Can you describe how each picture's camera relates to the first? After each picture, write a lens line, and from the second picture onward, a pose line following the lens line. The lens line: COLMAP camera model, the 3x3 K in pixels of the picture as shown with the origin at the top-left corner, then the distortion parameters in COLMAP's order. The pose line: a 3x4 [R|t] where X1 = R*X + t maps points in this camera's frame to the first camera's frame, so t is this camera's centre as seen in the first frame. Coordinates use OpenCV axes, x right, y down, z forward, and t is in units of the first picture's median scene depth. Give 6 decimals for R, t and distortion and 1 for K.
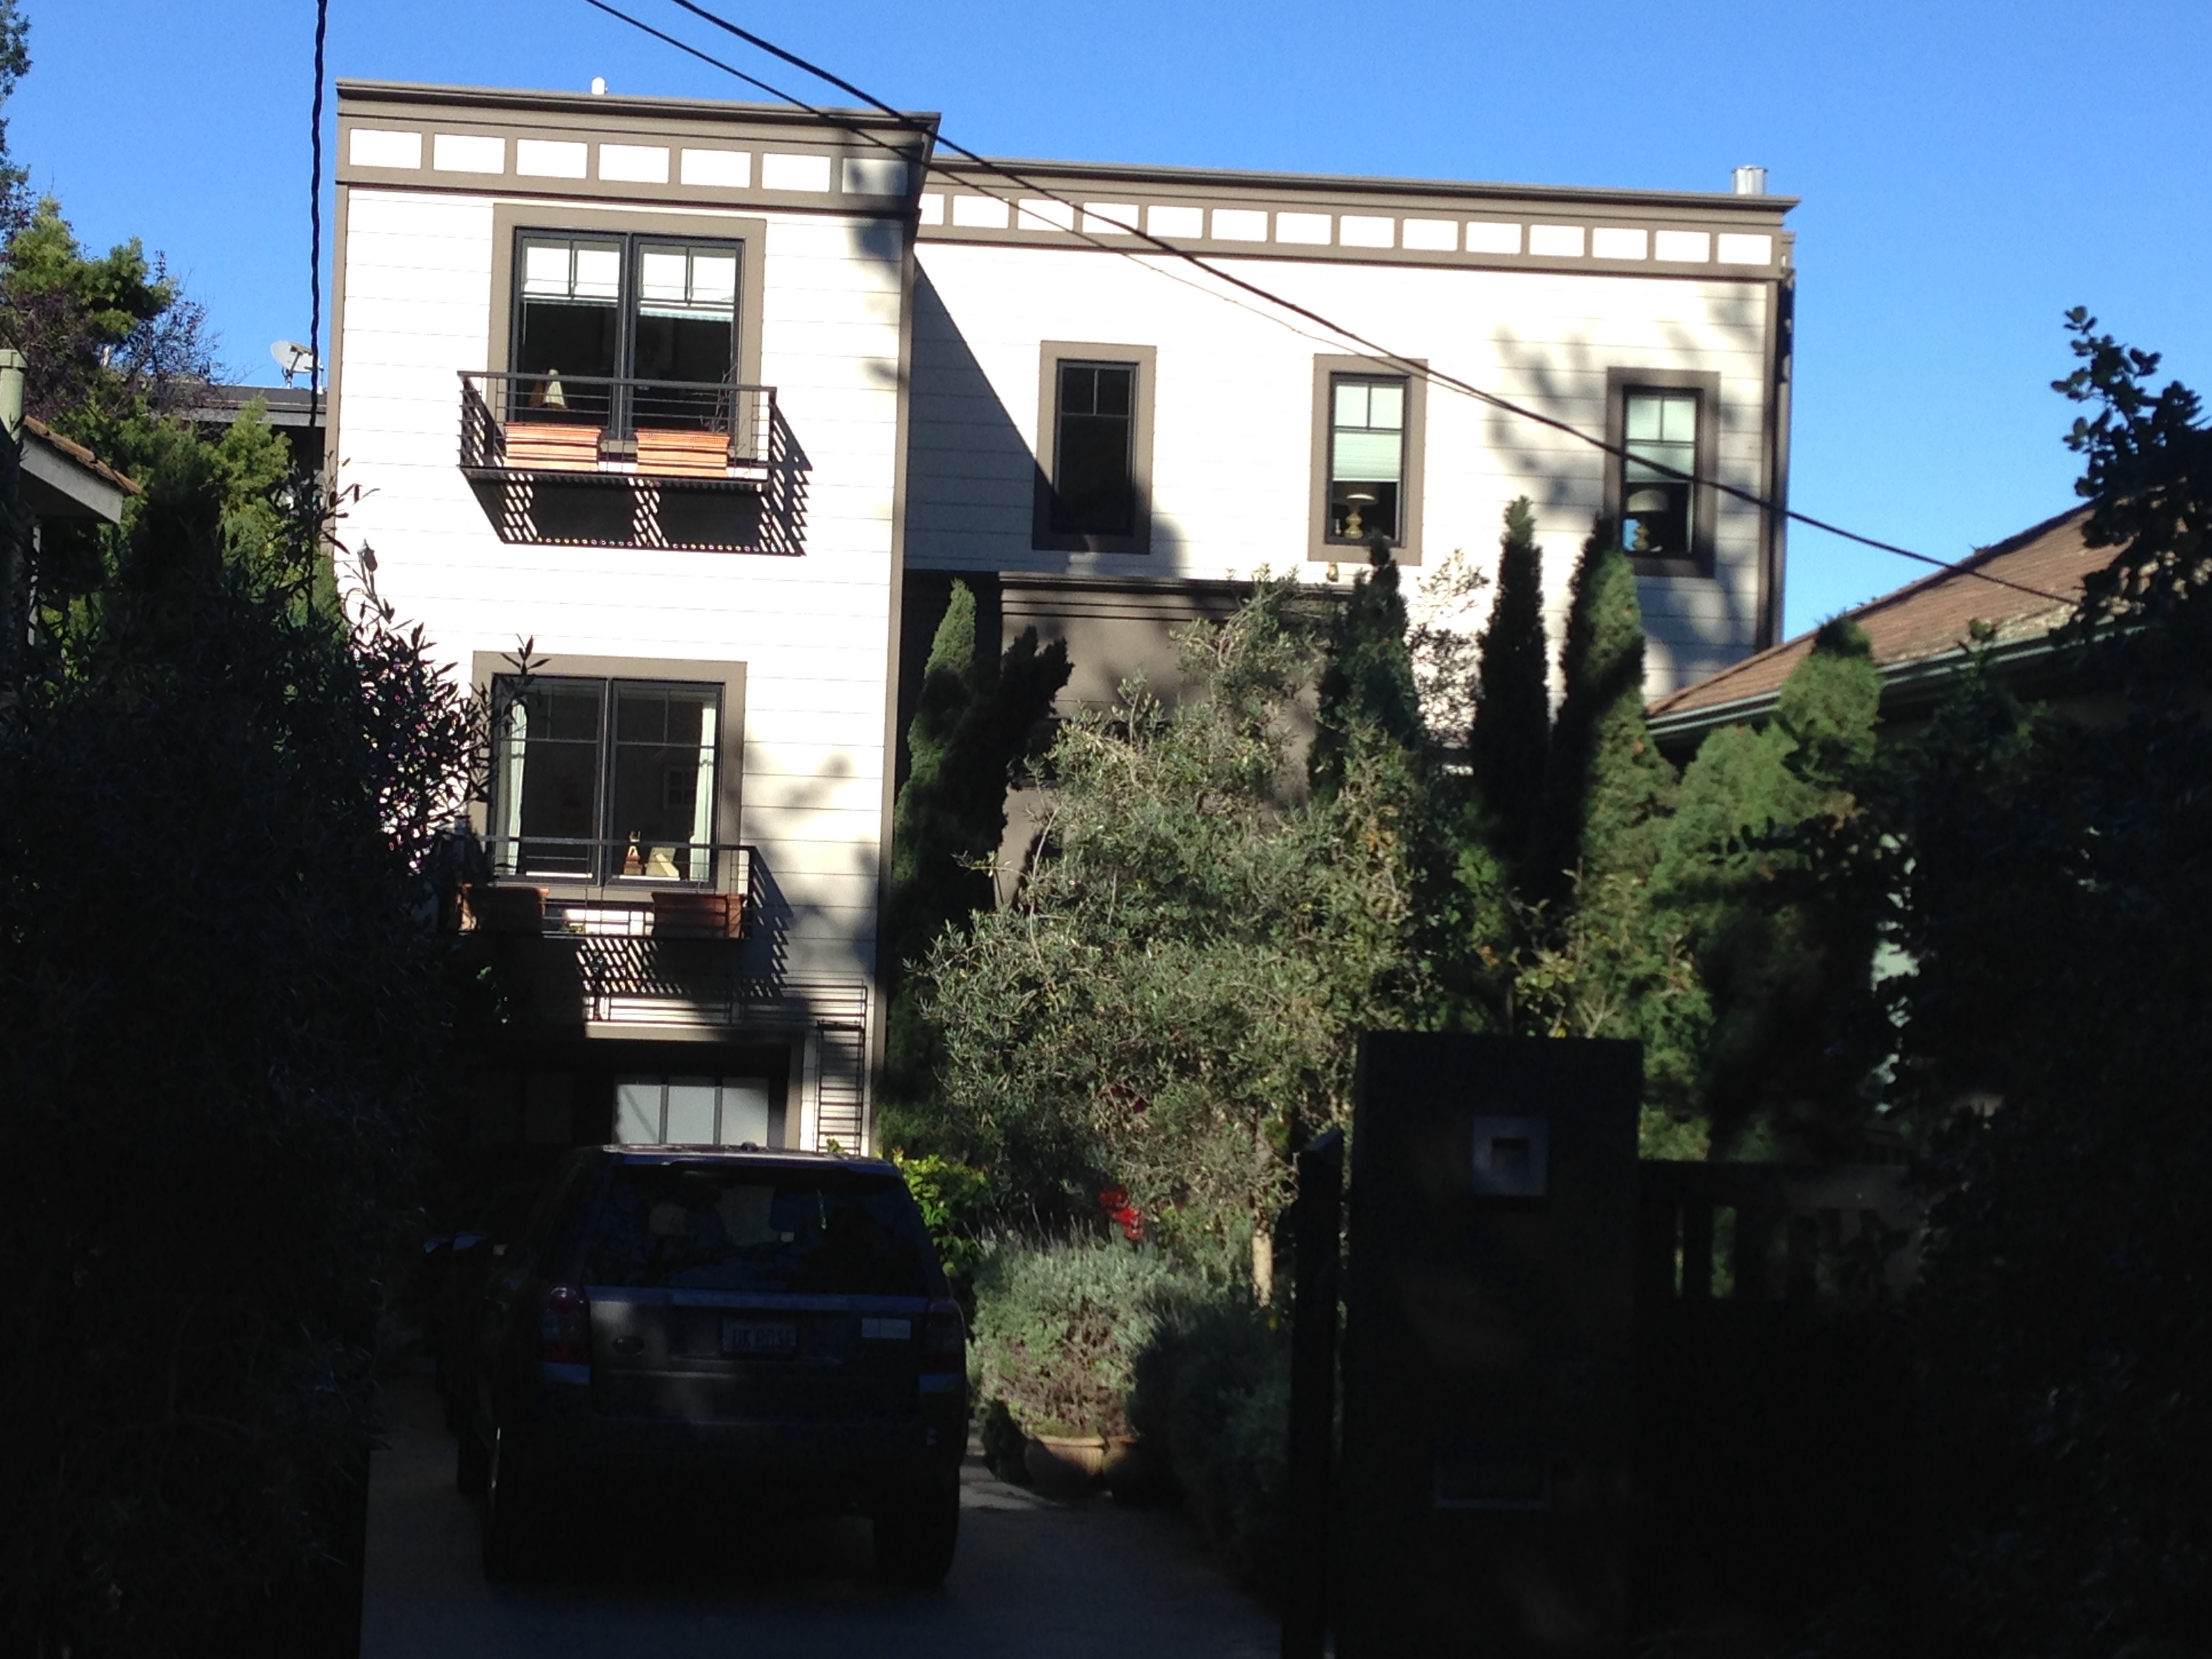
lens RADIAL K [[3293.9, 0, 1106.0], [0, 3293.9, 829.5], [0, 0, 1]] dist [0.006091, 0.054269]
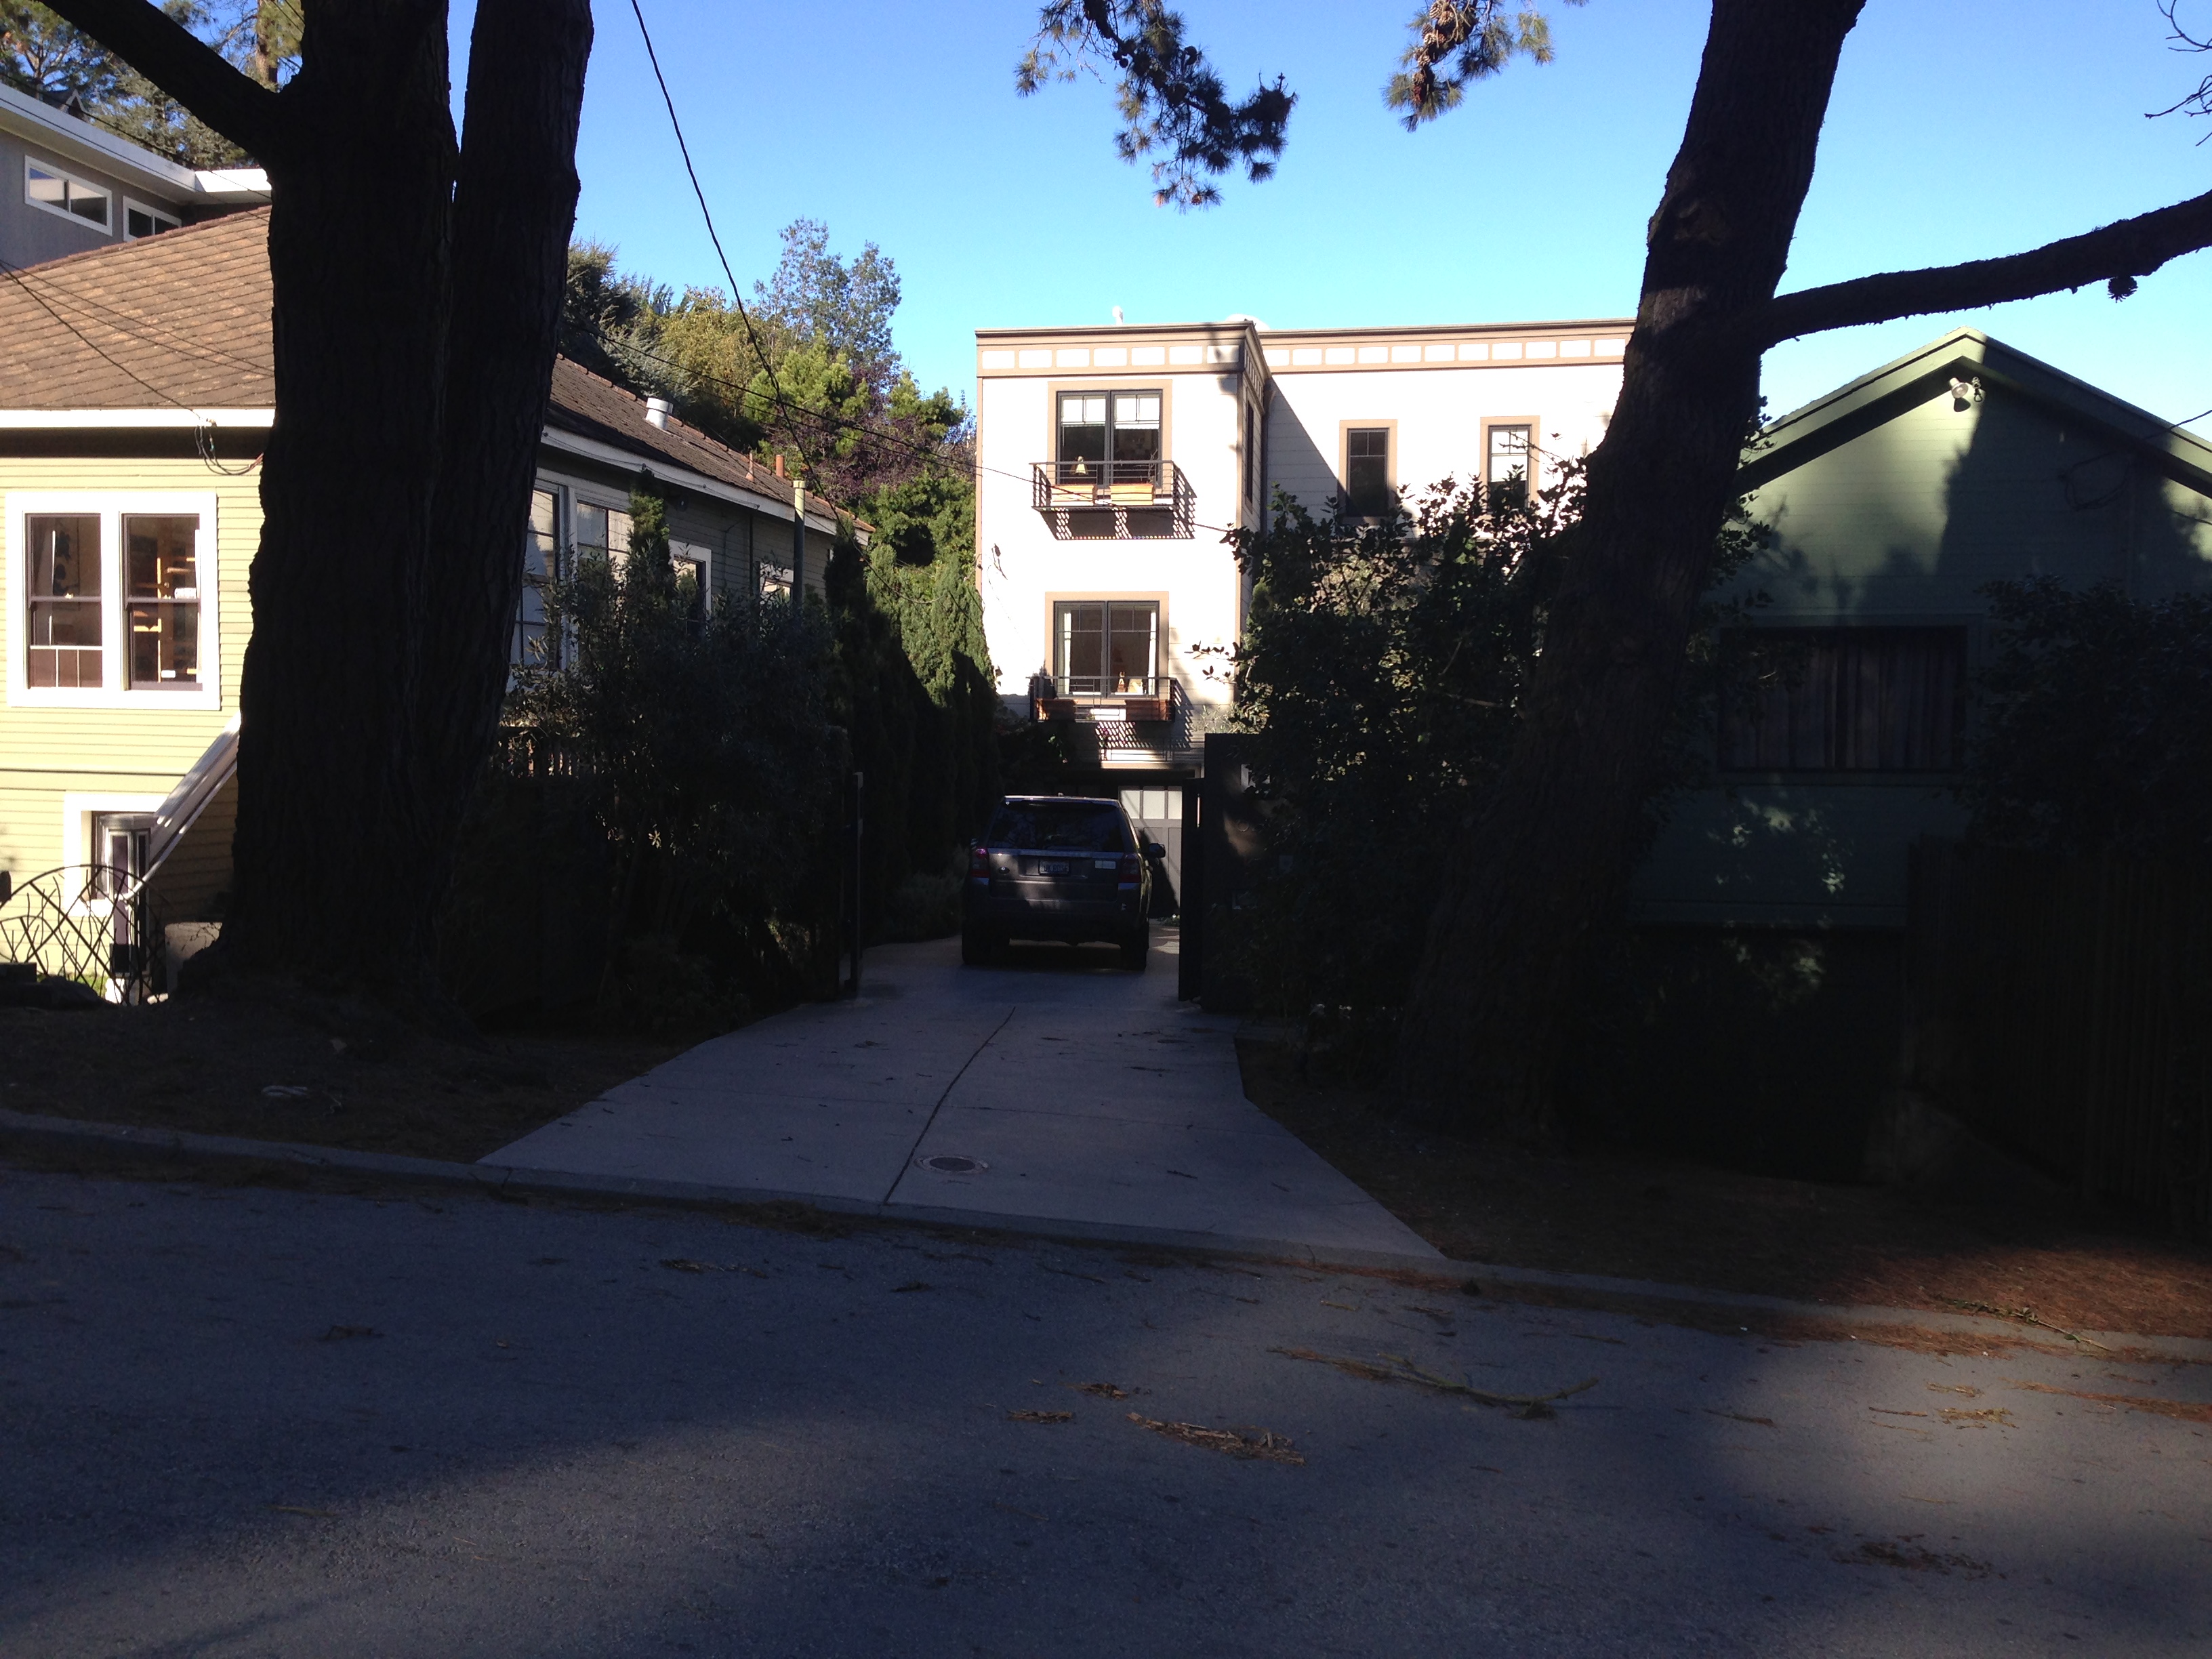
lens RADIAL K [[2110.1, 0, 1106.0], [0, 2110.1, 829.5], [0, 0, 1]] dist [0.021298, -0.014231]
pose [[0.958154, -0.011916, -0.286006, 0.240385], [0.032374, 0.997234, 0.066907, 0.010546], [0.284418, -0.073367, 0.955889, -0.326531]]
